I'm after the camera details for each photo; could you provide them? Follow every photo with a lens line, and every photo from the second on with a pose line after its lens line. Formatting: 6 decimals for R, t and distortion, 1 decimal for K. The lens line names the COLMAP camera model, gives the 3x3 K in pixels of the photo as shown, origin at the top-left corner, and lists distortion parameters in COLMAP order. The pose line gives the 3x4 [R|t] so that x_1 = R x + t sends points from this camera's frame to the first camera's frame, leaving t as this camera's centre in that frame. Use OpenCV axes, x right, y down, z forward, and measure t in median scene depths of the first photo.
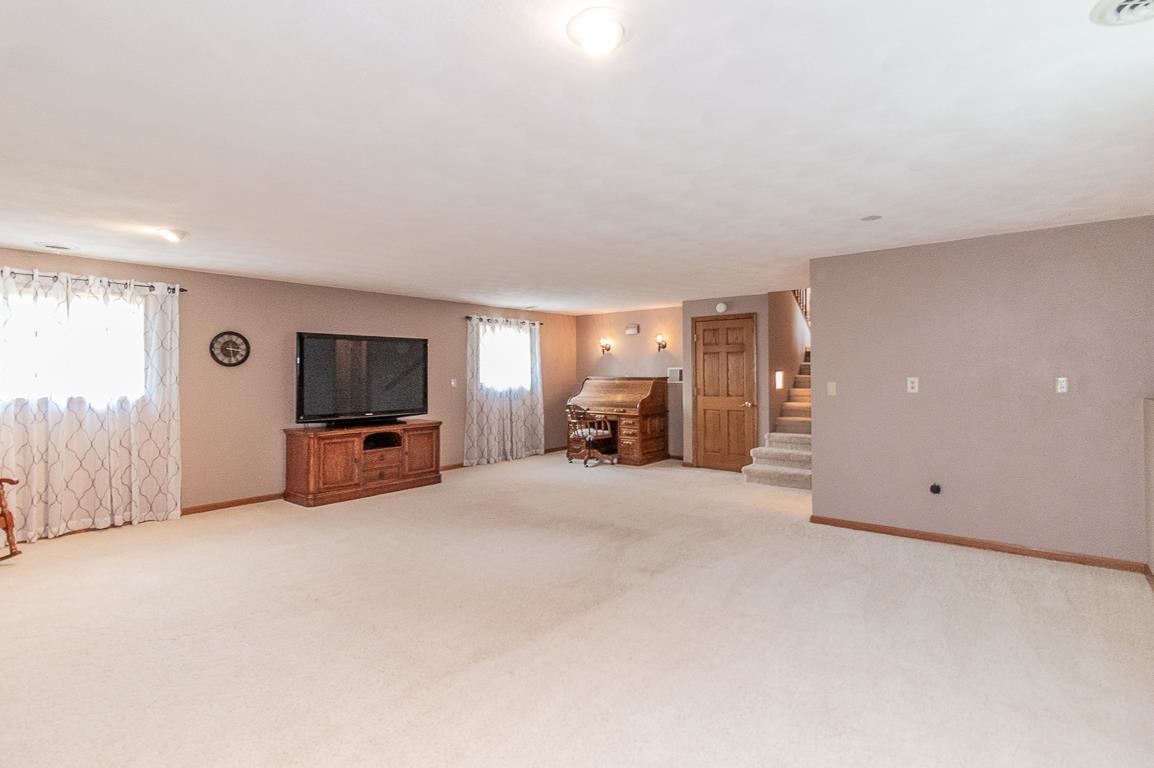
lens RADIAL K [[551.0, 0, 574.6], [0, 551.0, 376.5], [0, 0, 1]] dist [0.005089, 0.000900]
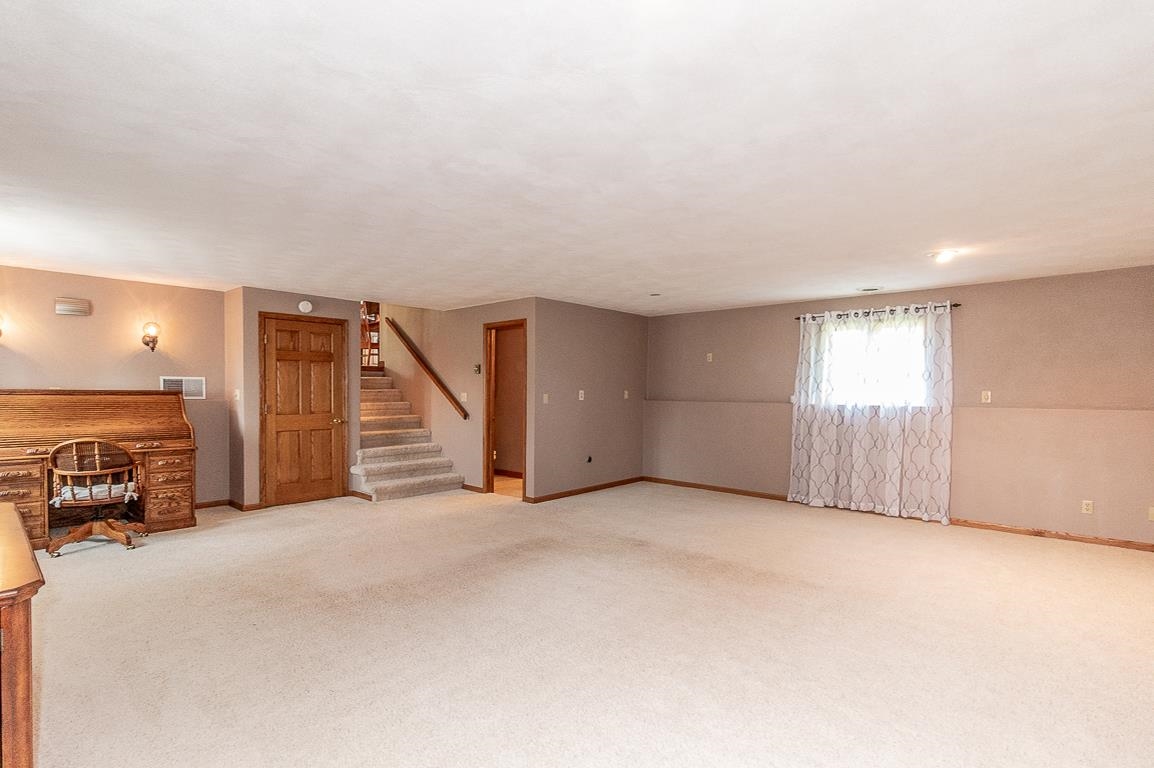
lens RADIAL K [[551.0, 0, 576.8], [0, 551.0, 393.1], [0, 0, 1]] dist [0.005089, 0.000900]
pose [[0.029636, -0.001719, 0.999559, -0.546136], [-0.000505, 0.999998, 0.001735, 0.003473], [-0.999561, -0.000556, 0.029635, 0.561398]]
